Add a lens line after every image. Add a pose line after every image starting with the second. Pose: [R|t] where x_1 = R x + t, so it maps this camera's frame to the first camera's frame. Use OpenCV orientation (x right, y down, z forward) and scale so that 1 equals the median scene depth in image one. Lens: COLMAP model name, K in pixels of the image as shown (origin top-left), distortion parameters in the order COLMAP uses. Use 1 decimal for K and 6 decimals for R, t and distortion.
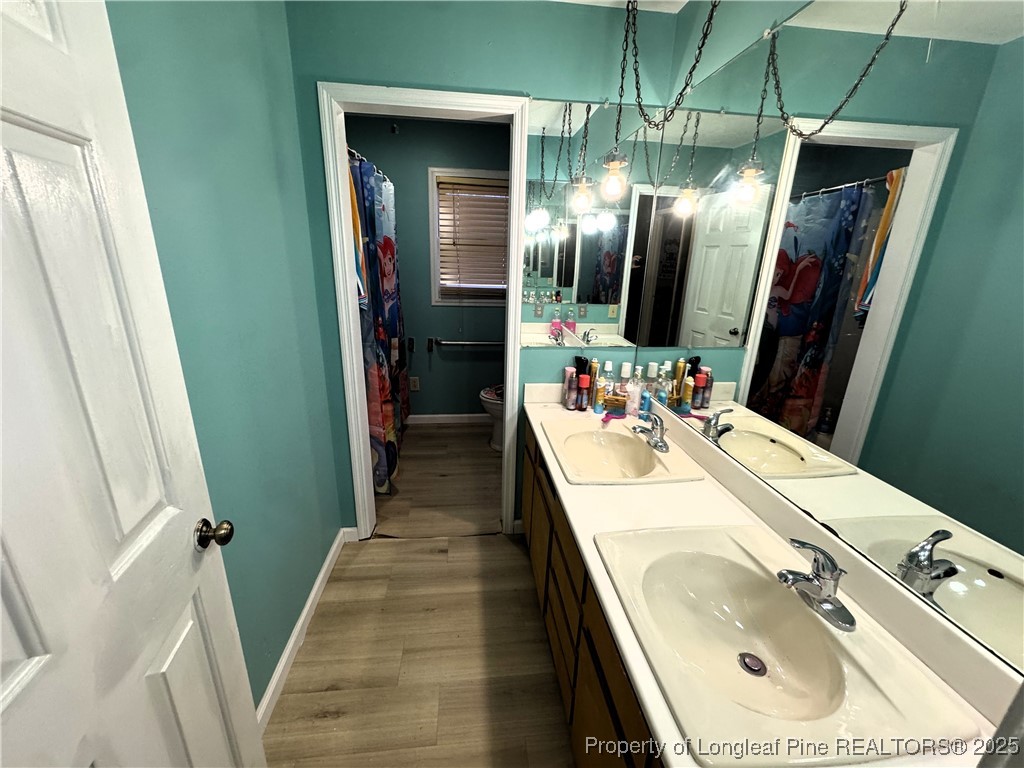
lens RADIAL K [[411.7, 0, 512.0], [0, 411.7, 384.0], [0, 0, 1]] dist [-0.002968, -0.000324]
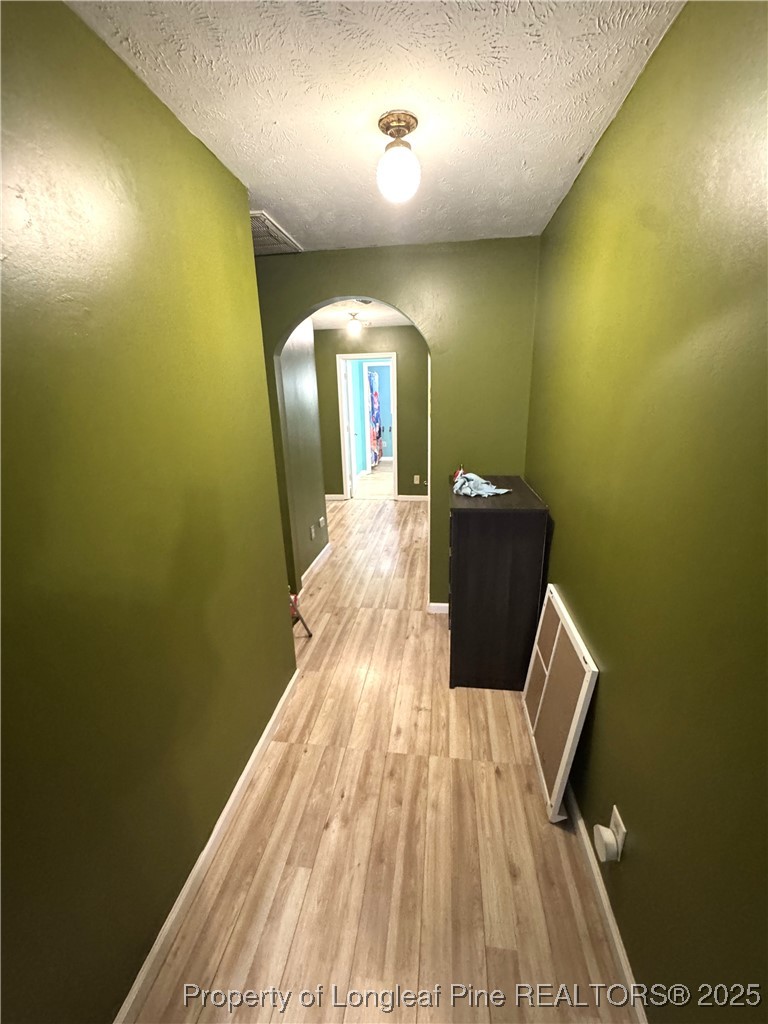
lens RADIAL K [[411.7, 0, 384.0], [0, 411.7, 512.0], [0, 0, 1]] dist [-0.002968, -0.000324]
pose [[0.967136, 0.019702, -0.253495, 0.600511], [-0.021988, 0.999739, -0.006188, 0.612204], [0.253307, 0.011559, 0.967317, -2.114342]]
